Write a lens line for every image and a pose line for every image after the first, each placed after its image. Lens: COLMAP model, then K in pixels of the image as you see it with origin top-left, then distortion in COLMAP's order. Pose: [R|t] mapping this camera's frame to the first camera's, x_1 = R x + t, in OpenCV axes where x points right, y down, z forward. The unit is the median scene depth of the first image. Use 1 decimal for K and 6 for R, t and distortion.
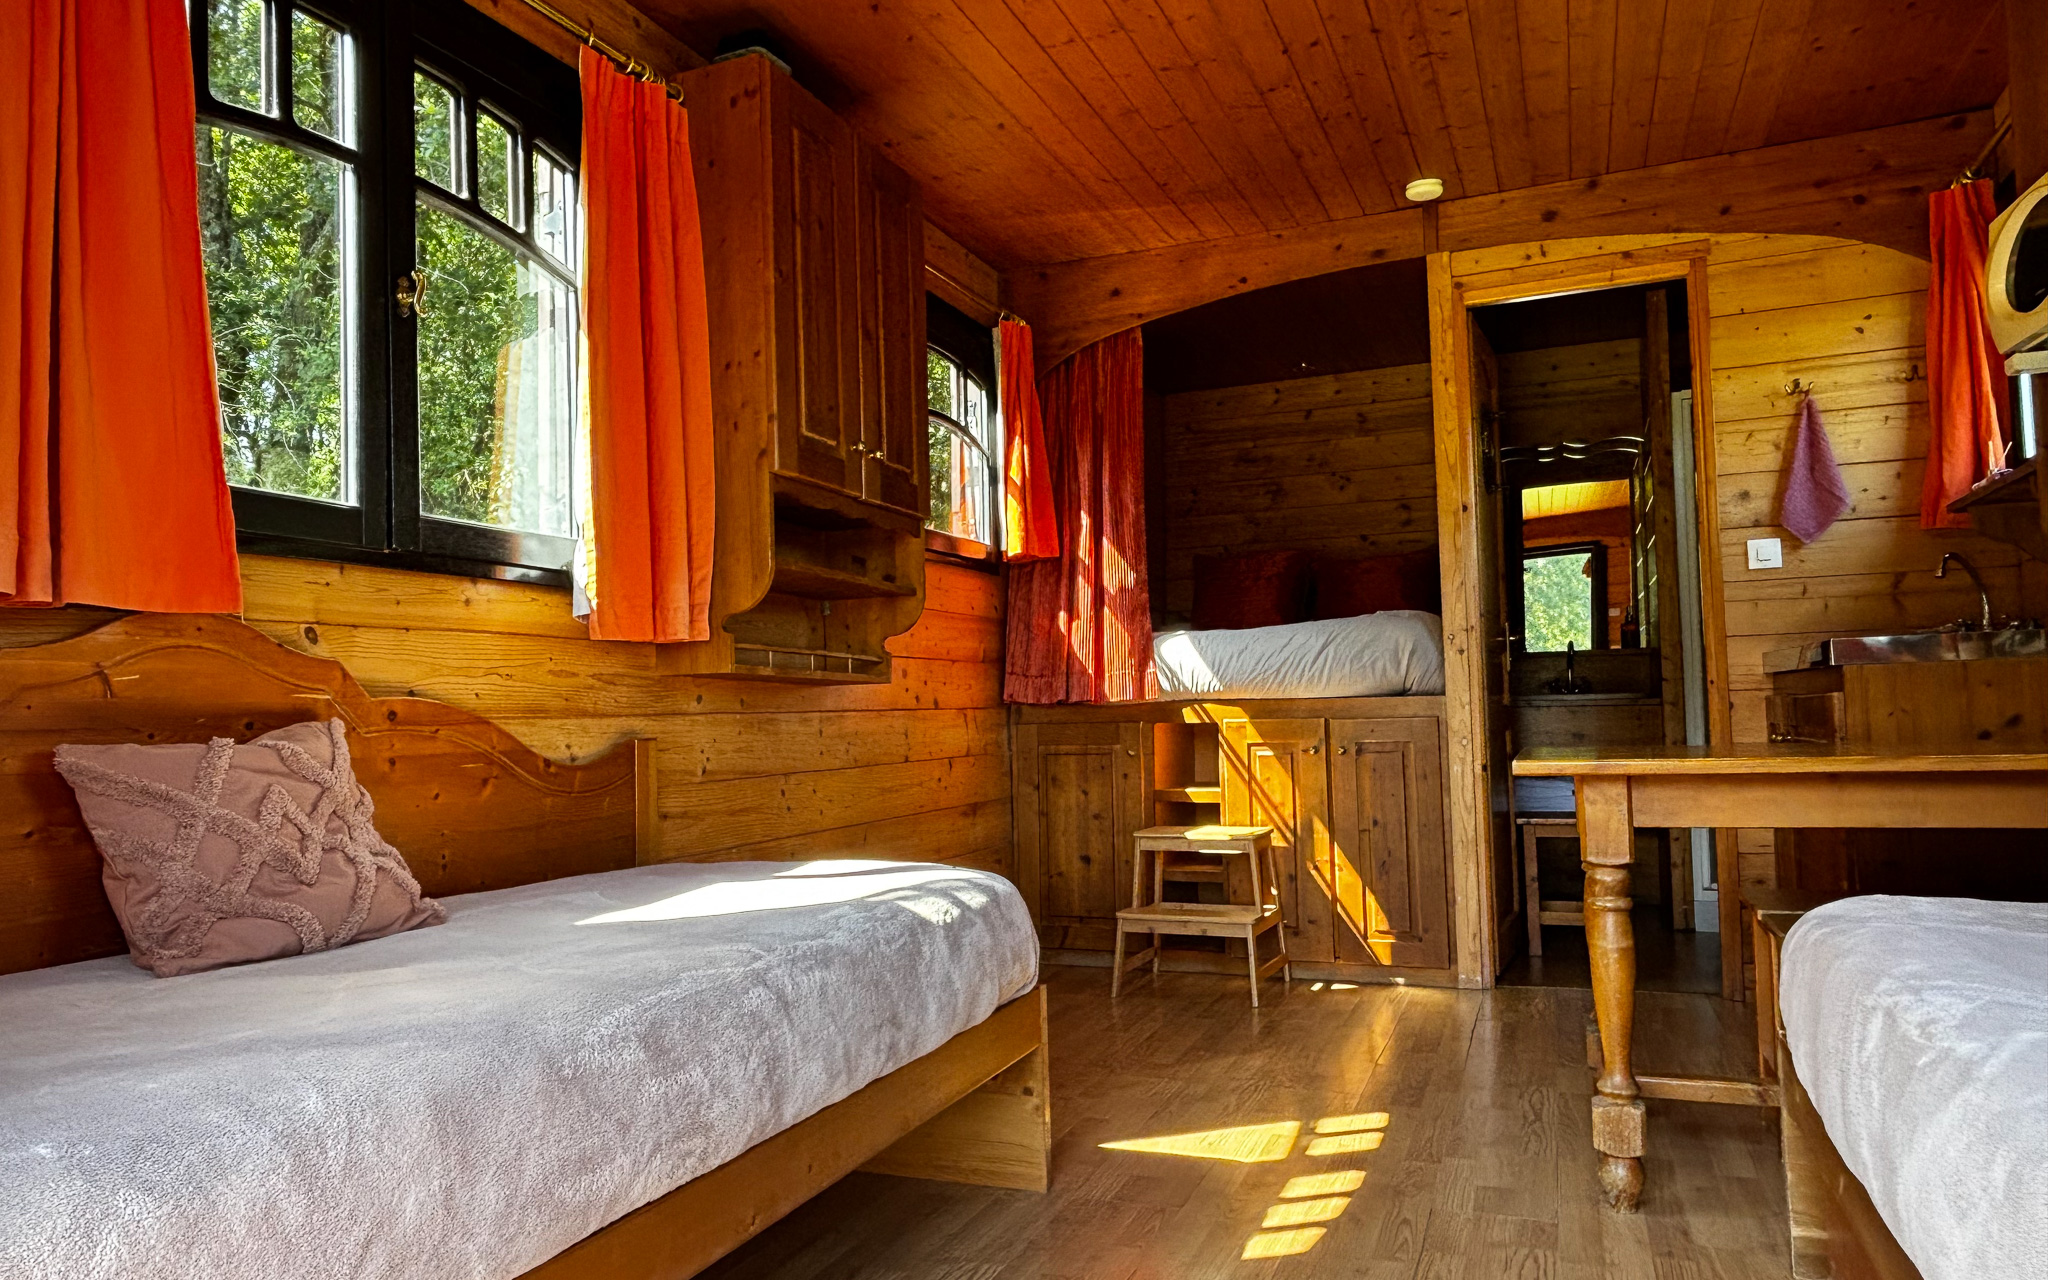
lens RADIAL K [[1294.5, 0, 1007.7], [0, 1294.5, 655.5], [0, 0, 1]] dist [0.004358, 0.002244]
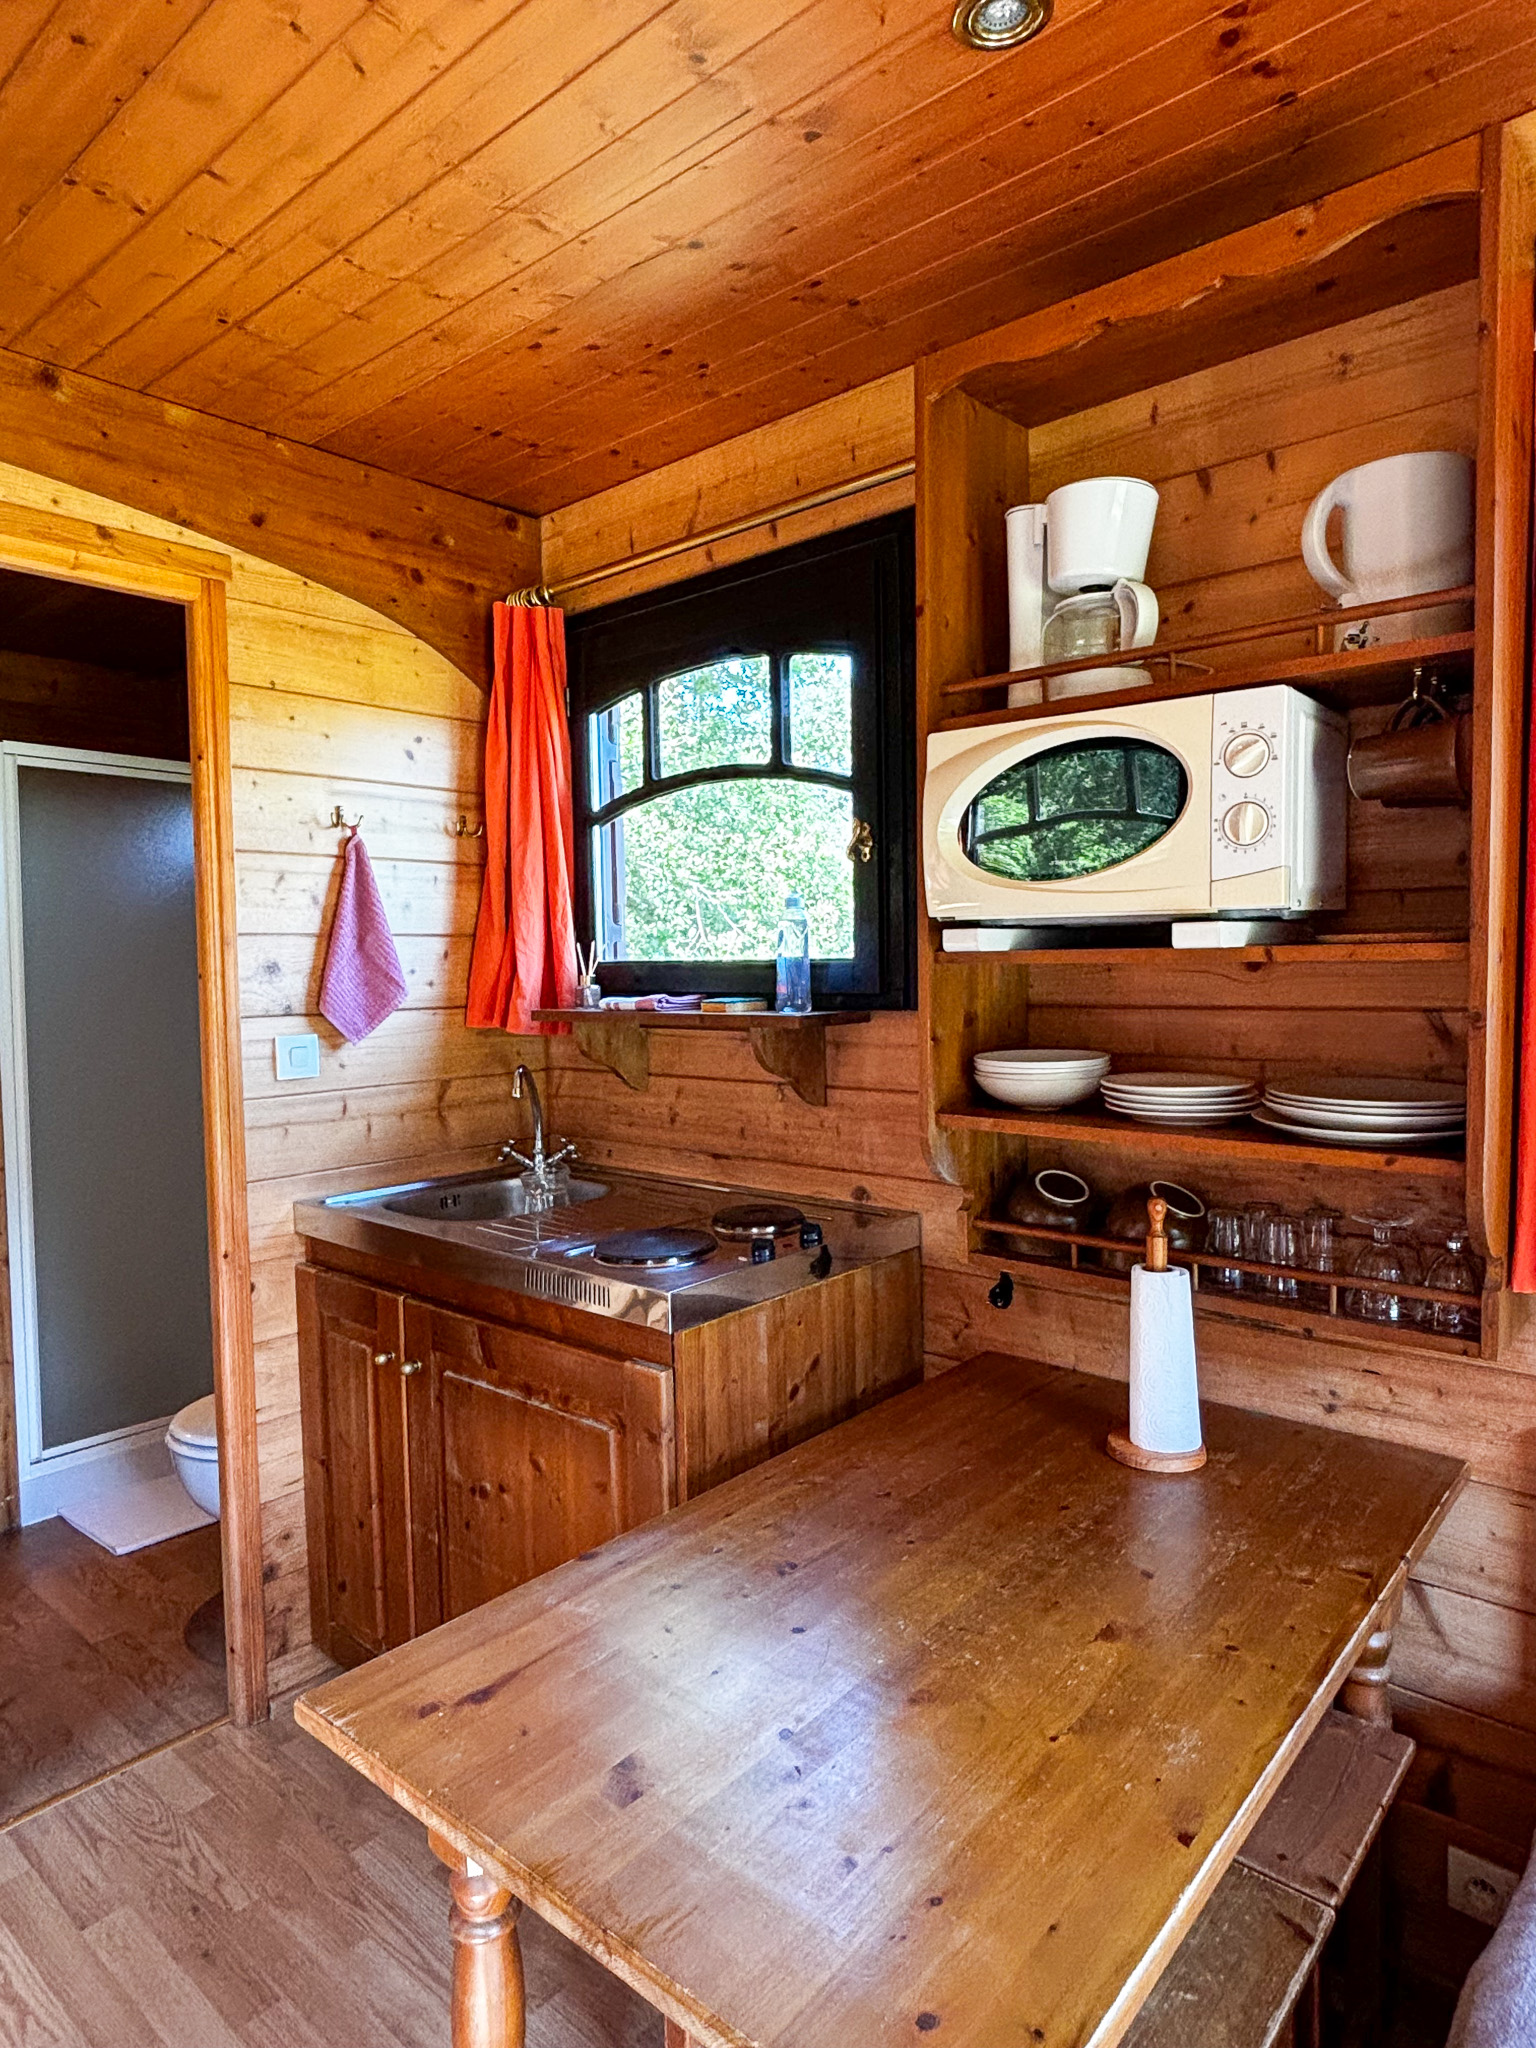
lens RADIAL K [[1205.9, 0, 768.3], [0, 1205.9, 1008.8], [0, 0, 1]] dist [0.001094, -0.002056]
pose [[0.302045, -0.023617, 0.953001, 0.059471], [-0.027835, 0.999048, 0.033580, -0.132667], [-0.952887, -0.036669, 0.301100, 0.584460]]
